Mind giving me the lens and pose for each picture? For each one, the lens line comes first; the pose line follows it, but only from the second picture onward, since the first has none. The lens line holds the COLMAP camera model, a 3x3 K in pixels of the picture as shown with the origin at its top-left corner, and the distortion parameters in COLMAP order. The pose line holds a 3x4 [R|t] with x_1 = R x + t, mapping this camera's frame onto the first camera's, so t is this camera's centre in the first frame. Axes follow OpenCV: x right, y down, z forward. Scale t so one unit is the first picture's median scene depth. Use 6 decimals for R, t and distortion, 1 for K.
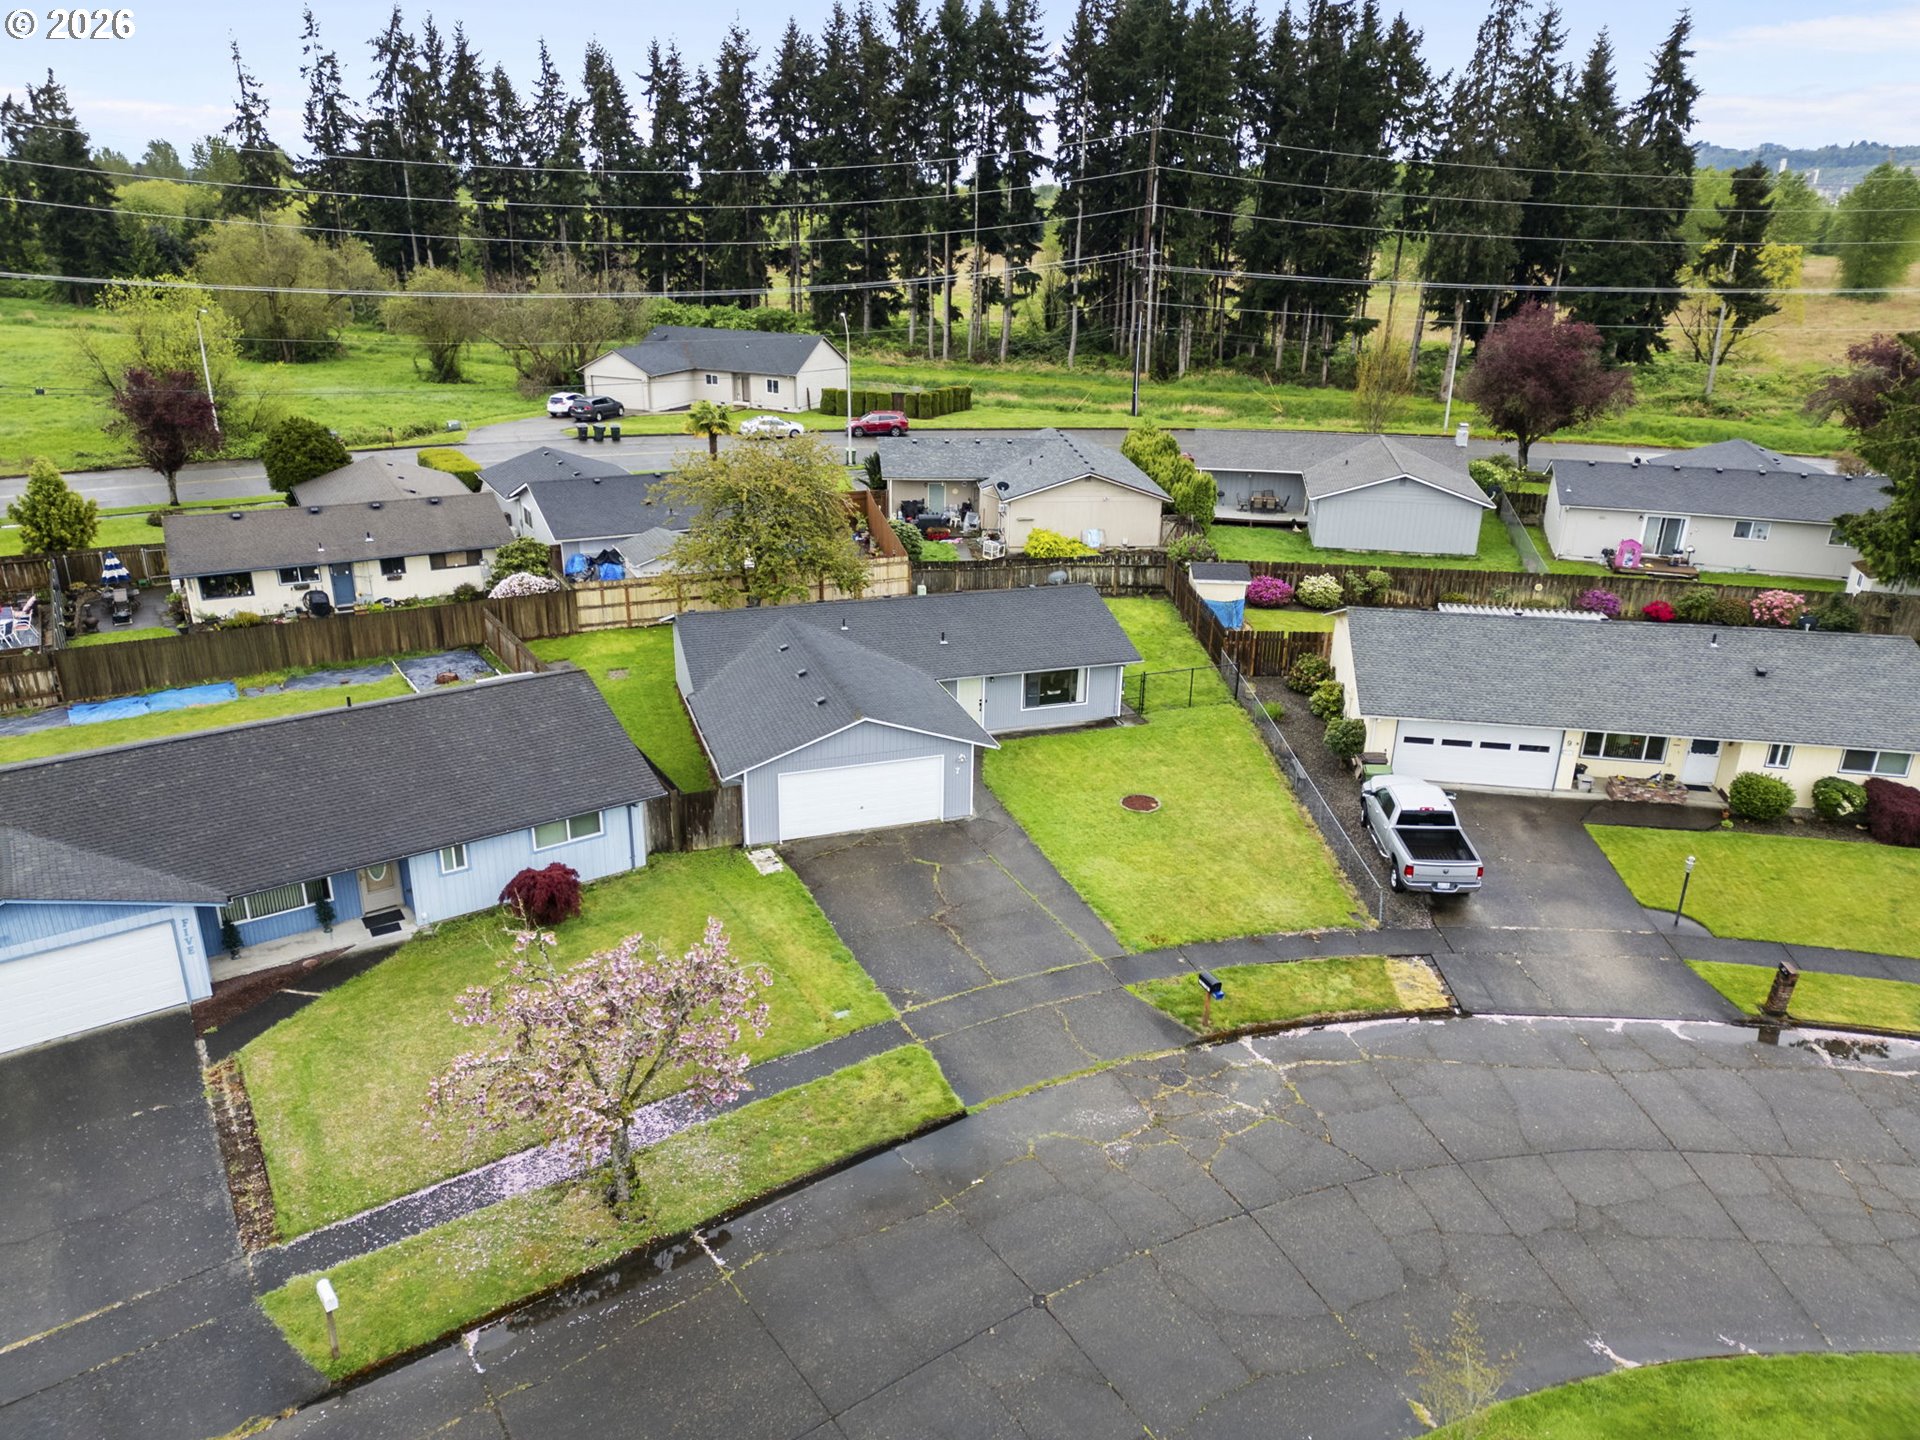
lens RADIAL K [[1330.3, 0, 960.0], [0, 1330.3, 720.0], [0, 0, 1]] dist [0.108757, -0.085830]
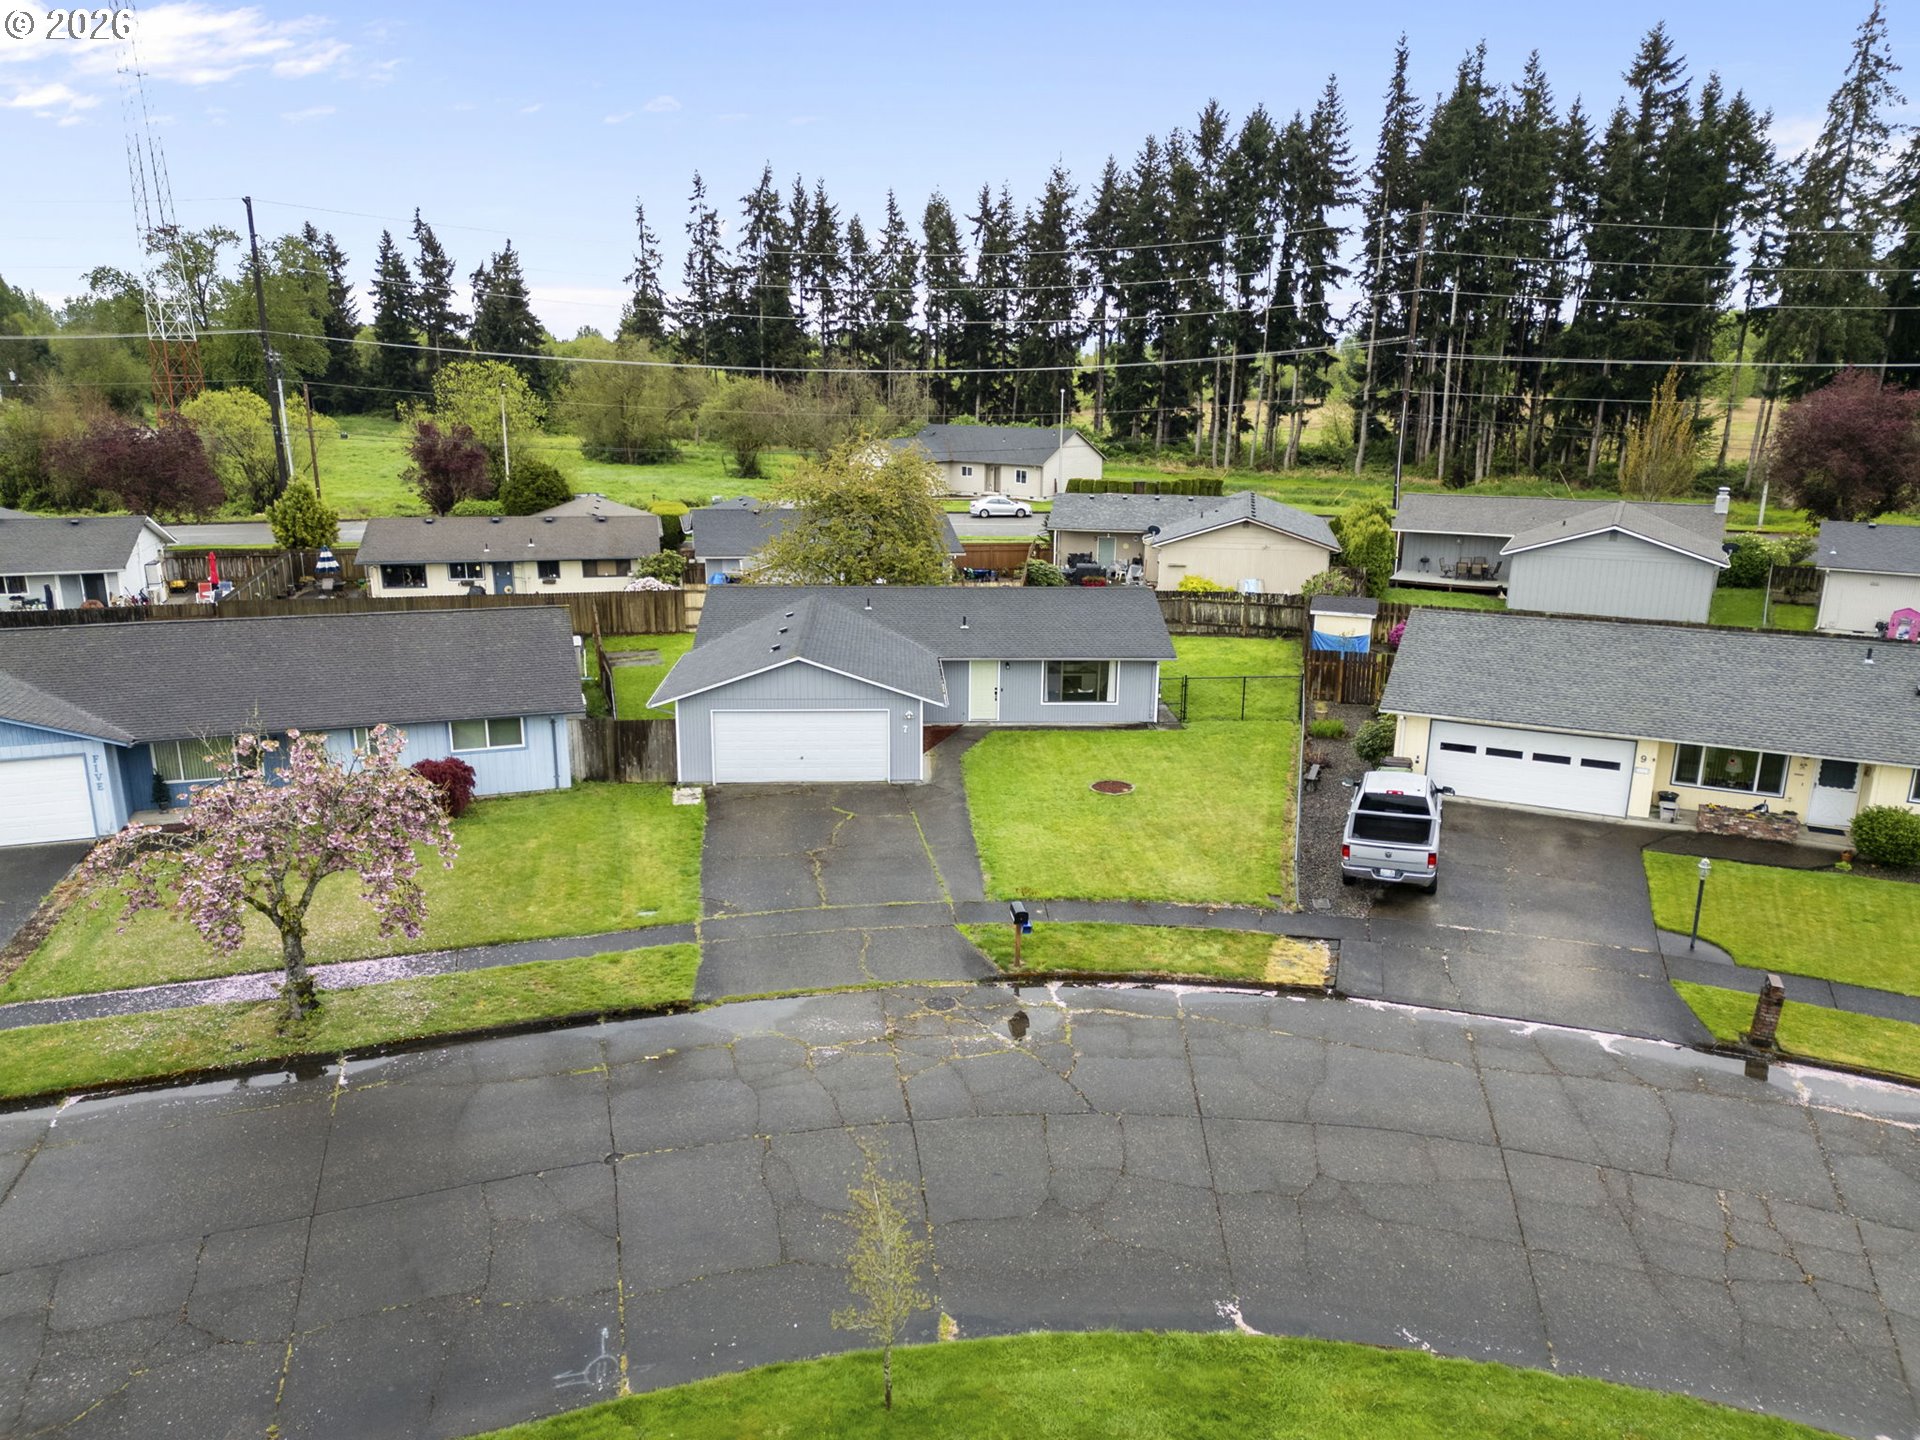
lens RADIAL K [[1330.3, 0, 960.0], [0, 1330.3, 720.0], [0, 0, 1]] dist [0.108757, -0.085830]
pose [[0.961010, 0.062772, -0.269295, 0.089340], [-0.093234, 0.990421, -0.101850, 0.038446], [0.260323, 0.122986, 0.957657, 0.031852]]
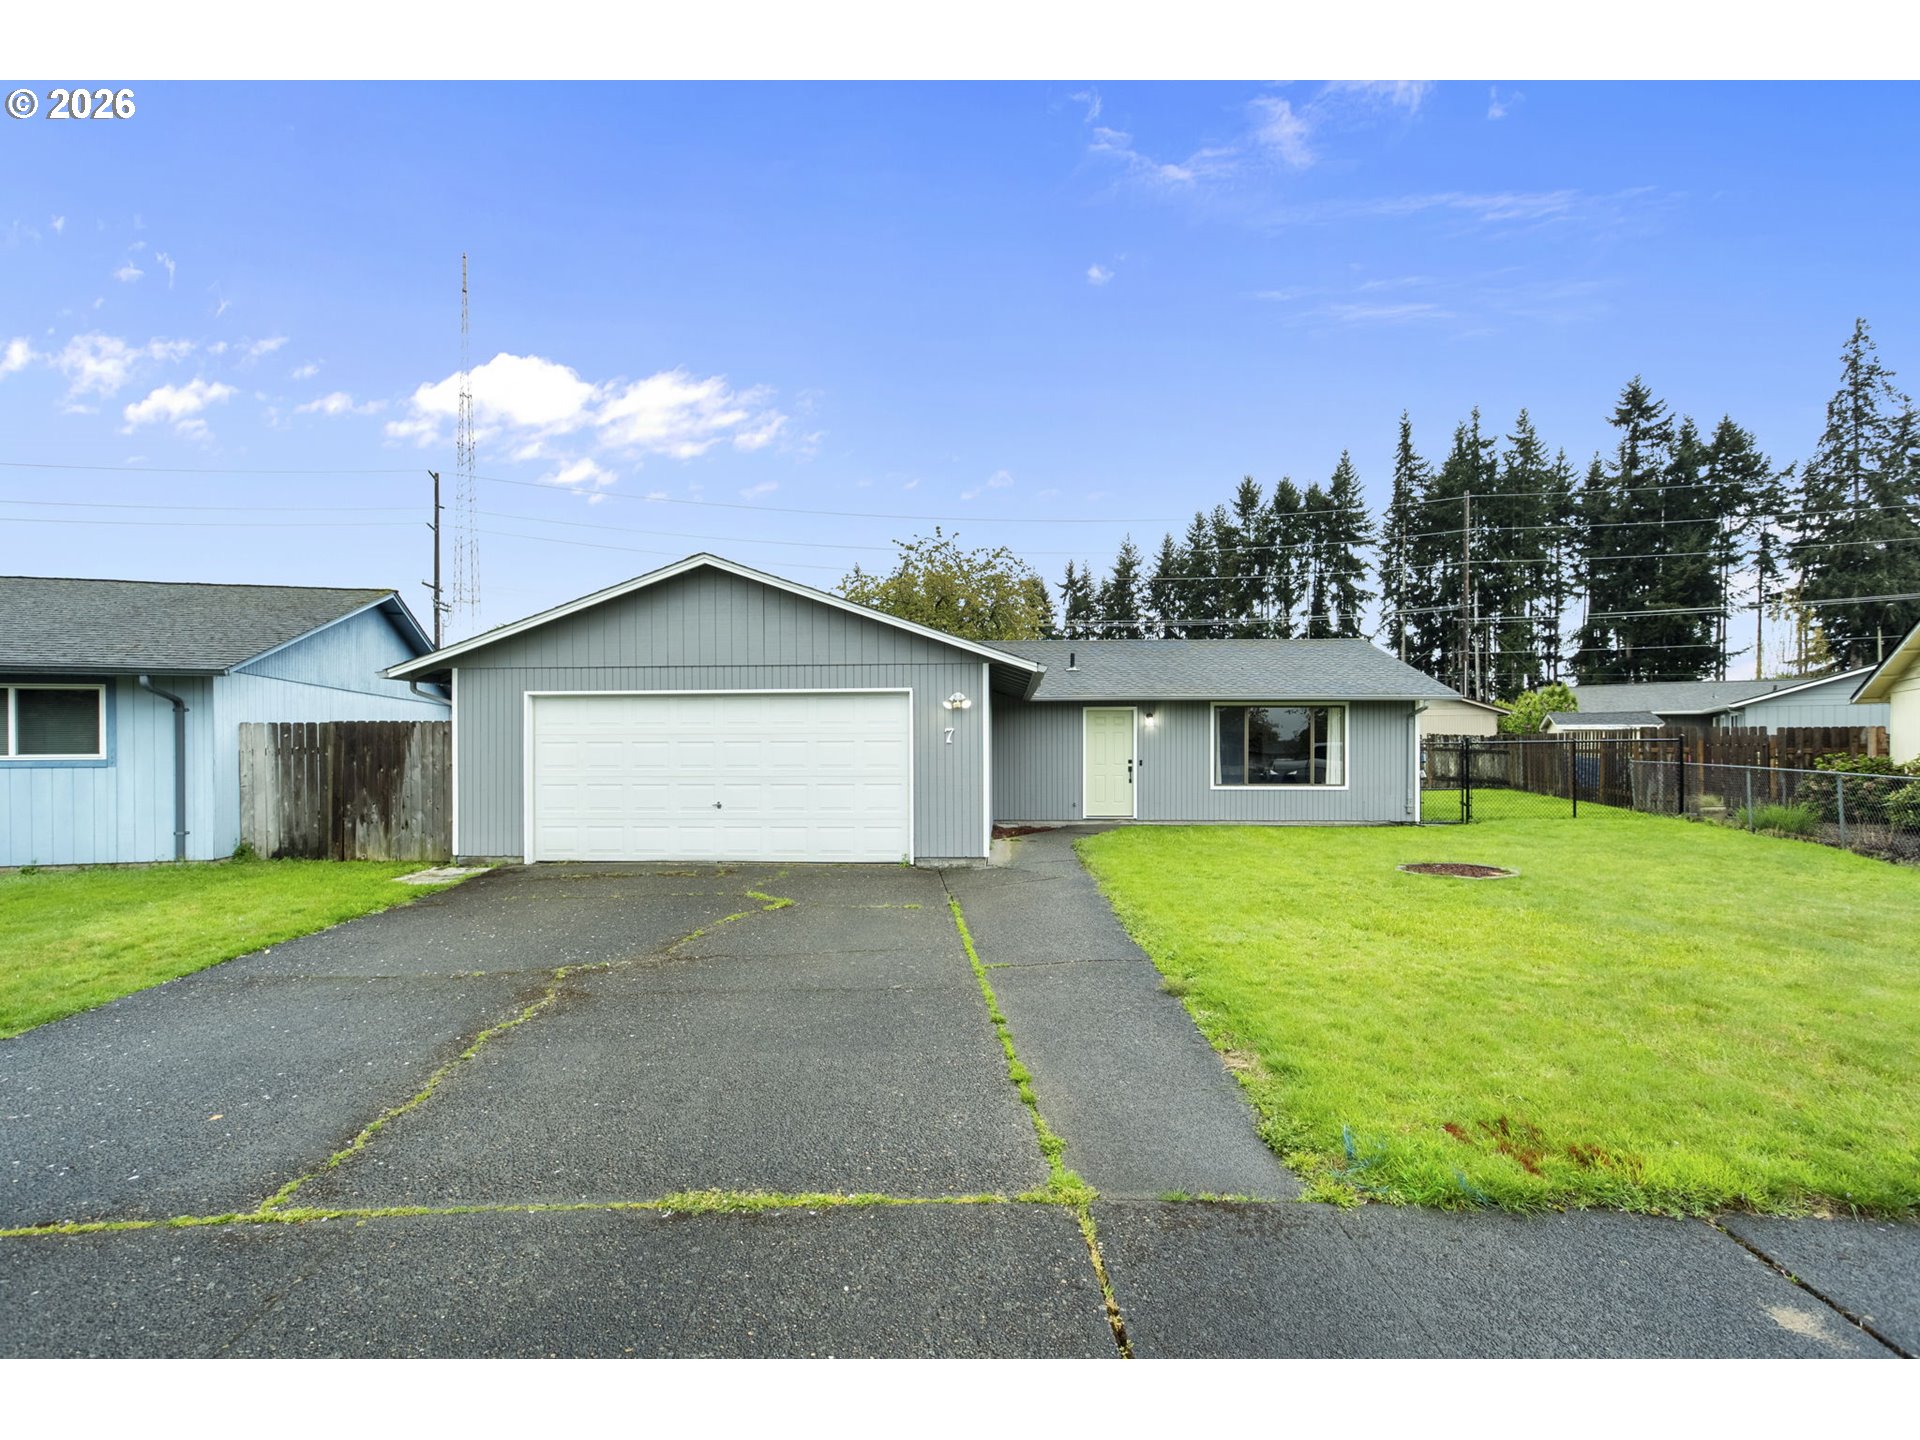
lens RADIAL K [[934.4, 0, 954.1], [0, 934.4, 762.9], [0, 0, 1]] dist [-0.003597, 0.013348]
pose [[0.926907, -0.015221, -0.374983, 0.033493], [-0.117779, 0.936900, -0.329161, 0.043828], [0.356332, 0.349267, 0.866626, 0.231140]]
